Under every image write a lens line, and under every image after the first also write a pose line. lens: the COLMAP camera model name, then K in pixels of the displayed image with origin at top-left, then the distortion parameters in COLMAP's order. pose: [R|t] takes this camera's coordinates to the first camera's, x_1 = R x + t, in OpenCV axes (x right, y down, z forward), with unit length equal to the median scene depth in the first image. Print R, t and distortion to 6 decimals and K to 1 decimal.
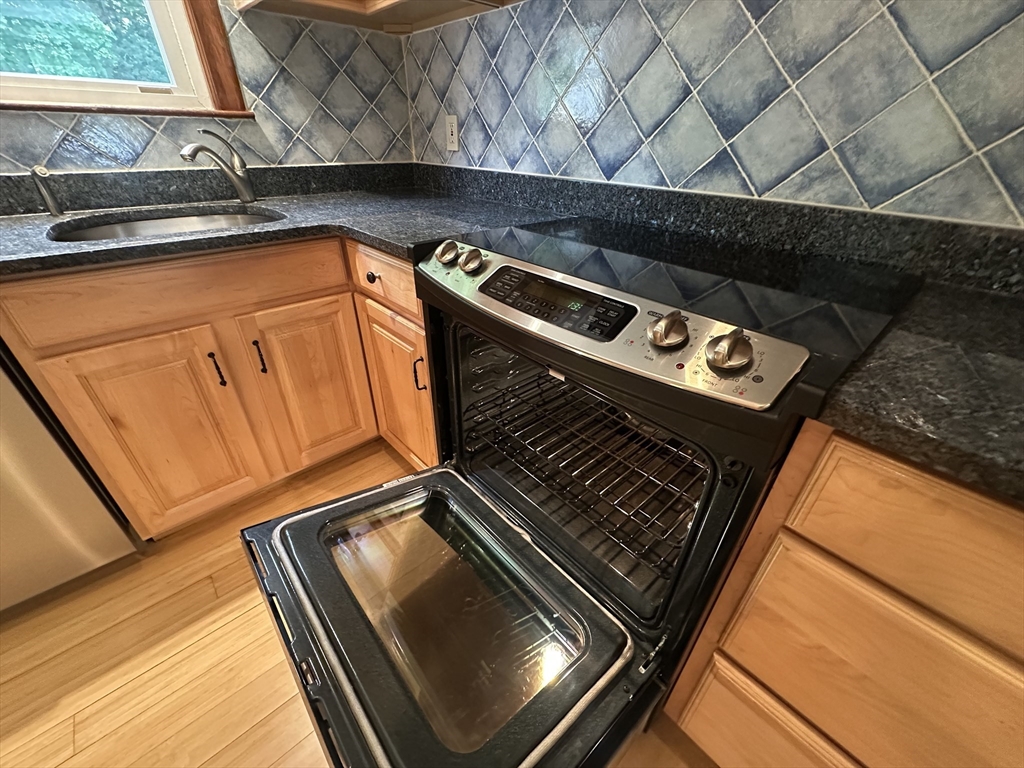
lens RADIAL K [[408.2, 0, 512.0], [0, 408.2, 384.0], [0, 0, 1]] dist [-0.002489, -0.000213]
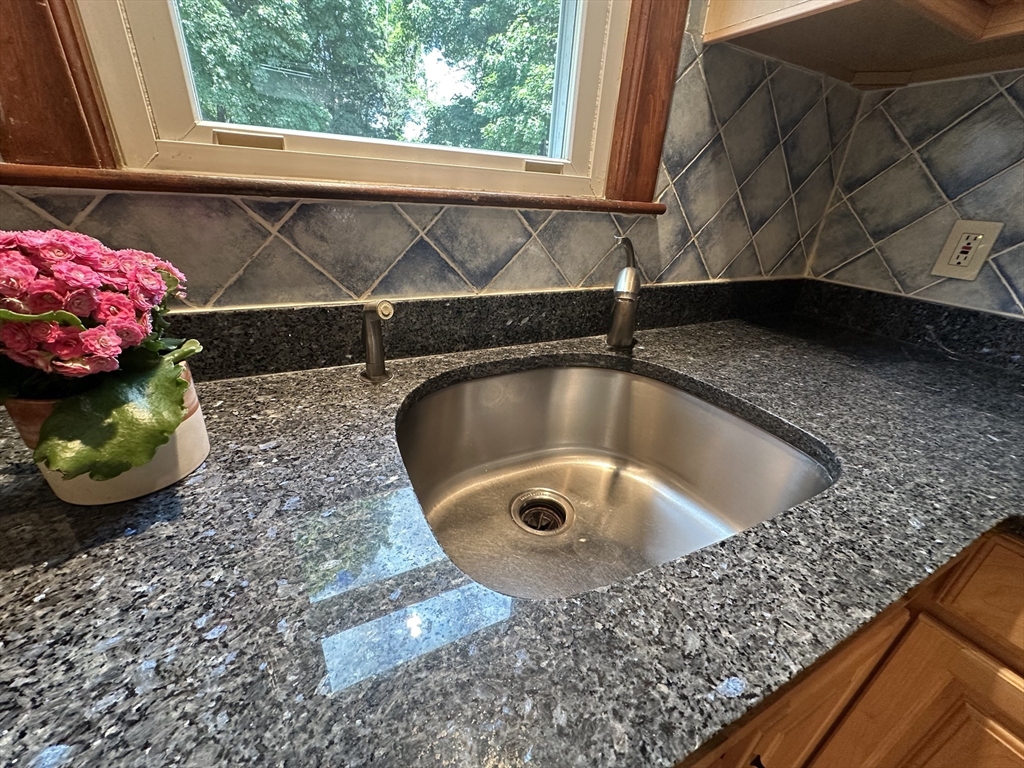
lens RADIAL K [[408.2, 0, 512.0], [0, 408.2, 384.0], [0, 0, 1]] dist [-0.002489, -0.000213]
pose [[0.964237, 0.145137, -0.221772, -0.708496], [-0.170824, 0.980079, -0.101316, -0.329801], [0.202649, 0.135576, 0.969821, 0.436797]]
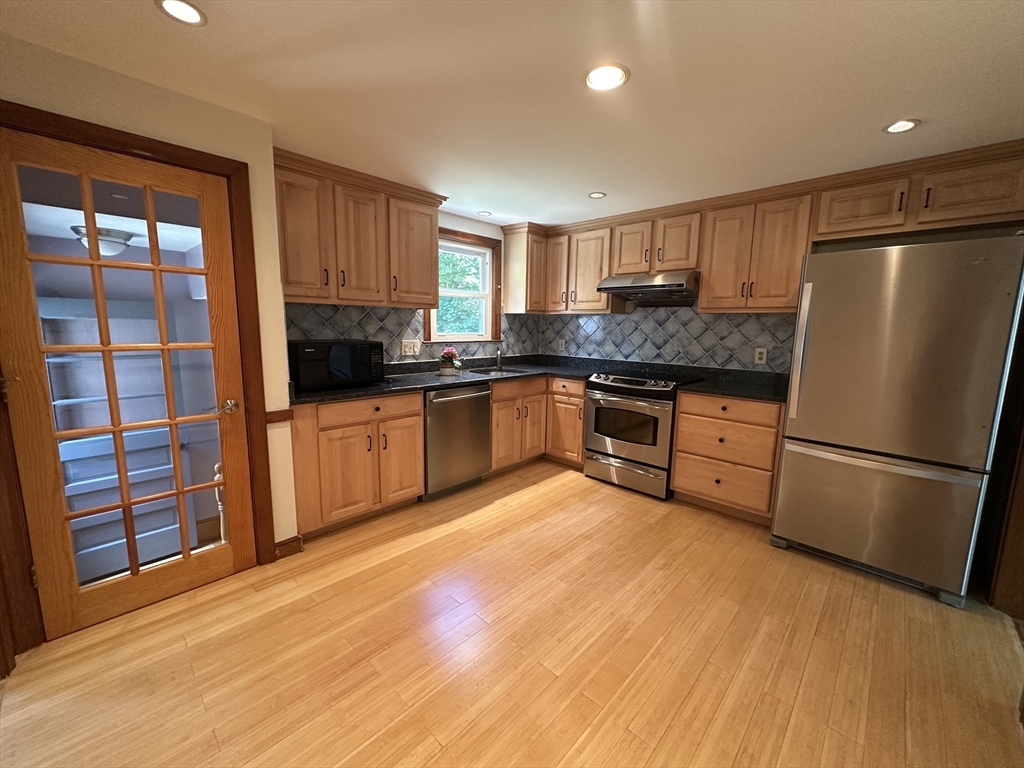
lens RADIAL K [[408.2, 0, 512.0], [0, 408.2, 384.0], [0, 0, 1]] dist [-0.002489, -0.000213]
pose [[0.997110, -0.011918, 0.075036, -0.830947], [0.040518, 0.918868, -0.392480, 0.834180], [-0.064270, 0.394386, 0.916695, -1.680720]]
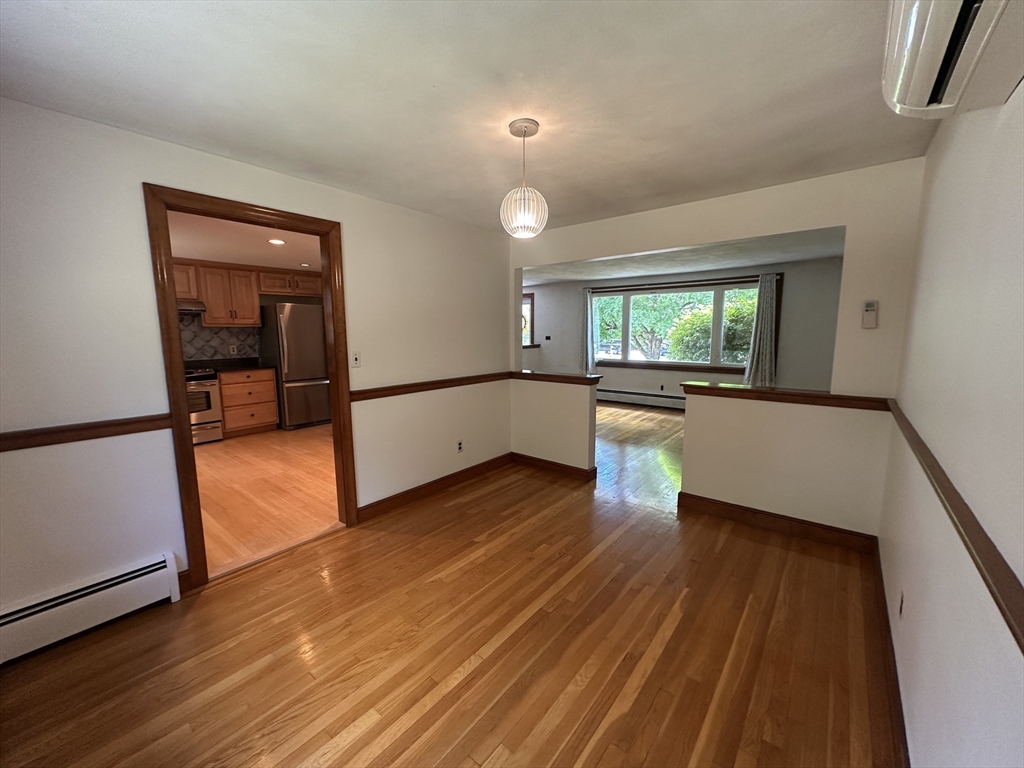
lens RADIAL K [[408.2, 0, 512.0], [0, 408.2, 384.0], [0, 0, 1]] dist [-0.002489, -0.000213]
pose [[-0.158192, -0.147553, 0.976321, -3.893230], [0.519649, 0.828326, 0.209384, 0.742538], [-0.839607, 0.540467, -0.054359, -1.708135]]
